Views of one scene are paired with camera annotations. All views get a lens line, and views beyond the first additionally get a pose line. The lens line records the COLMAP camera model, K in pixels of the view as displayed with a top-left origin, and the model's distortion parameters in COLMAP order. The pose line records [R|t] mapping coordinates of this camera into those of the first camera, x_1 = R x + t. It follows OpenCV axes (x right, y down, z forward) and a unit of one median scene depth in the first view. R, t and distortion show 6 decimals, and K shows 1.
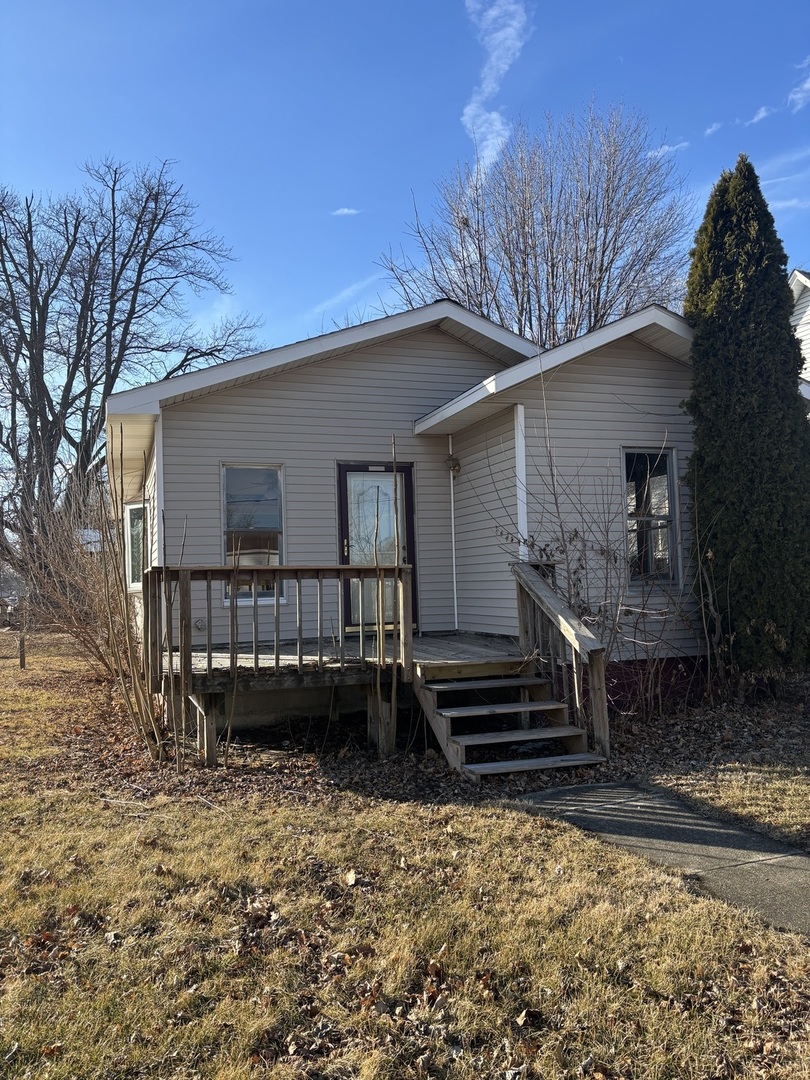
lens RADIAL K [[813.3, 0, 405.8], [0, 813.3, 537.4], [0, 0, 1]] dist [0.062472, -0.059643]
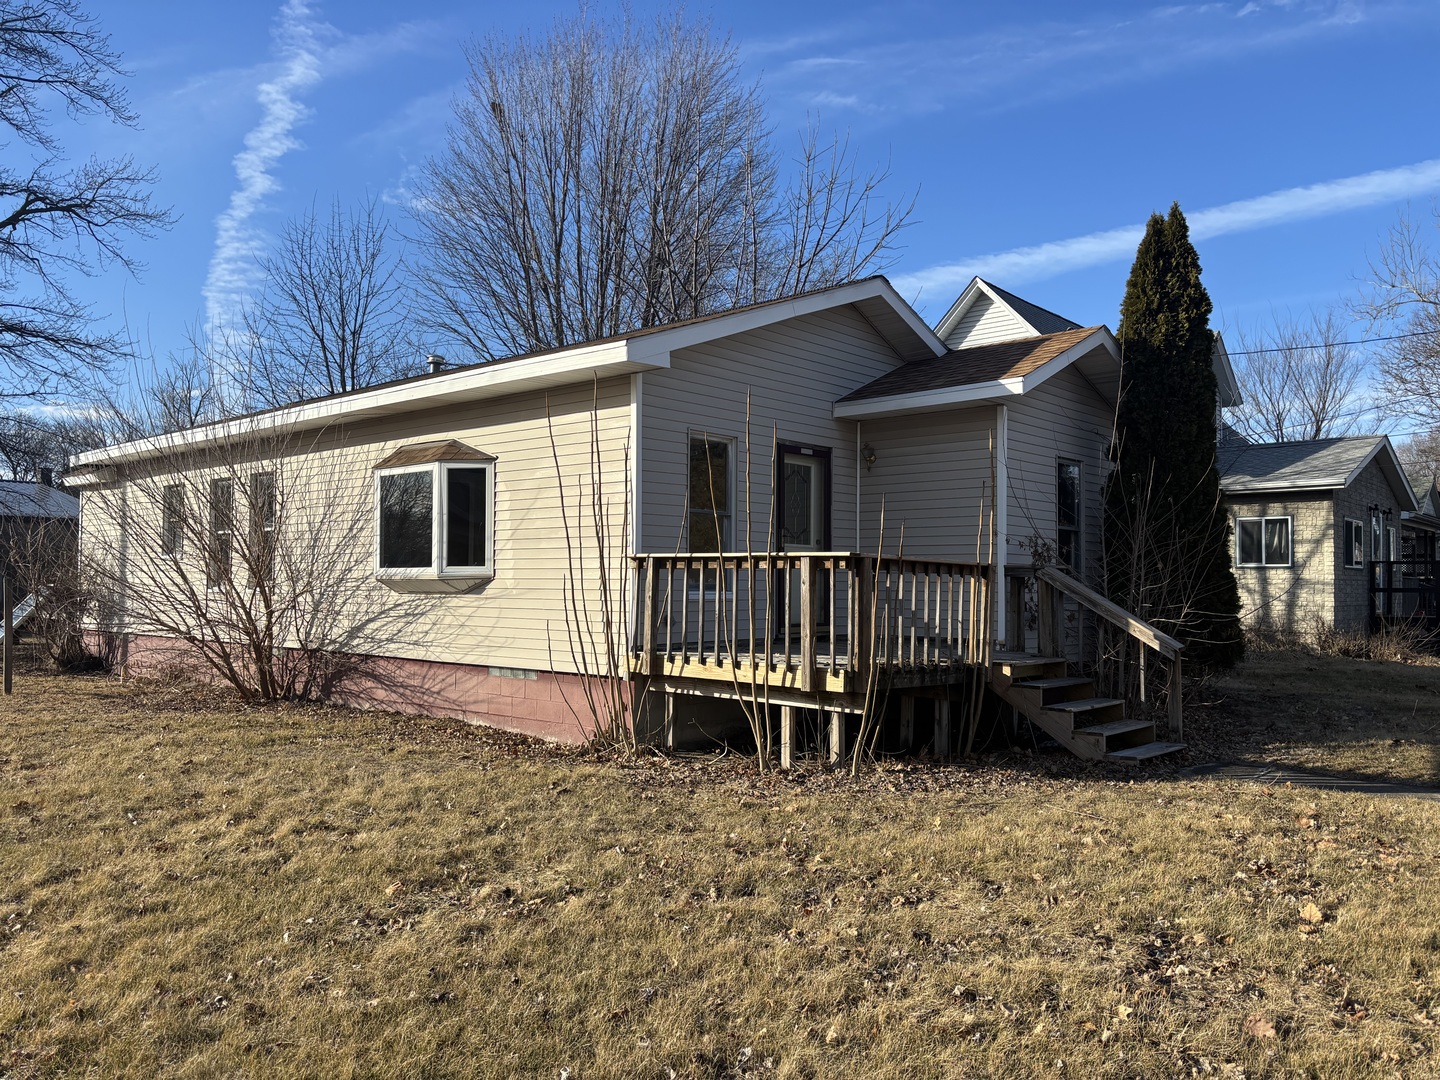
lens RADIAL K [[1084.4, 0, 714.2], [0, 1084.4, 544.2], [0, 0, 1]] dist [0.062472, -0.059643]
pose [[0.881856, 0.056266, 0.468150, -0.677540], [-0.062690, 0.998031, -0.001861, 0.025115], [-0.467333, -0.027707, 0.883647, -0.008278]]
